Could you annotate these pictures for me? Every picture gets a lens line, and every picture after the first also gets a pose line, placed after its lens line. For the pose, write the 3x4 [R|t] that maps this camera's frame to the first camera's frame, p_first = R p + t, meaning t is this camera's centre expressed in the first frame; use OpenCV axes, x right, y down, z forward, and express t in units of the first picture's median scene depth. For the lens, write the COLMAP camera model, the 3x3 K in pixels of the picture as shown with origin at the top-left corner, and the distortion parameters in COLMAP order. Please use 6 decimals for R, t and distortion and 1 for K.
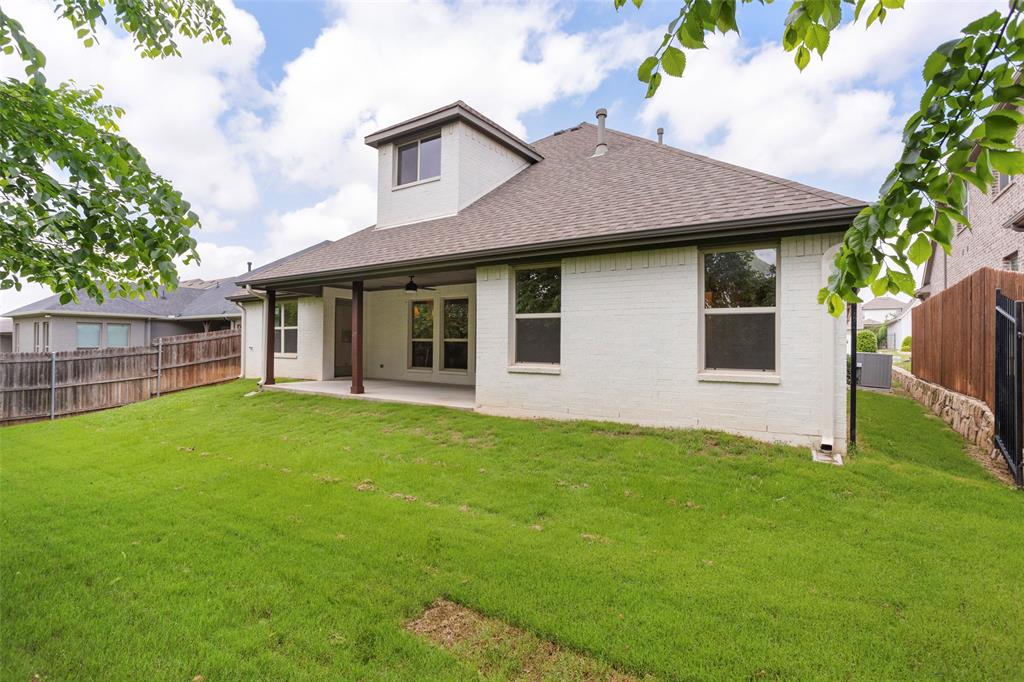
lens RADIAL K [[502.6, 0, 505.9], [0, 502.6, 333.5], [0, 0, 1]] dist [-0.058932, 0.033748]
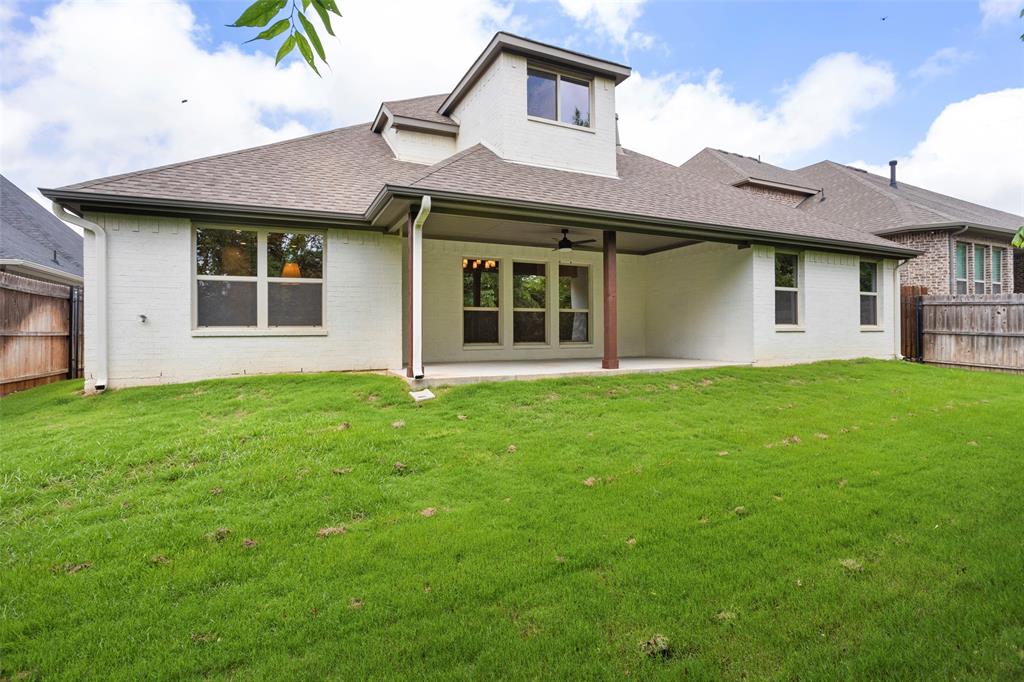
lens RADIAL K [[502.6, 0, 505.9], [0, 502.6, 333.5], [0, 0, 1]] dist [-0.058932, 0.033748]
pose [[0.511193, -0.019293, 0.859250, -1.024538], [-0.002827, 0.999705, 0.024129, 0.038184], [-0.859462, -0.014764, 0.510987, 0.677645]]
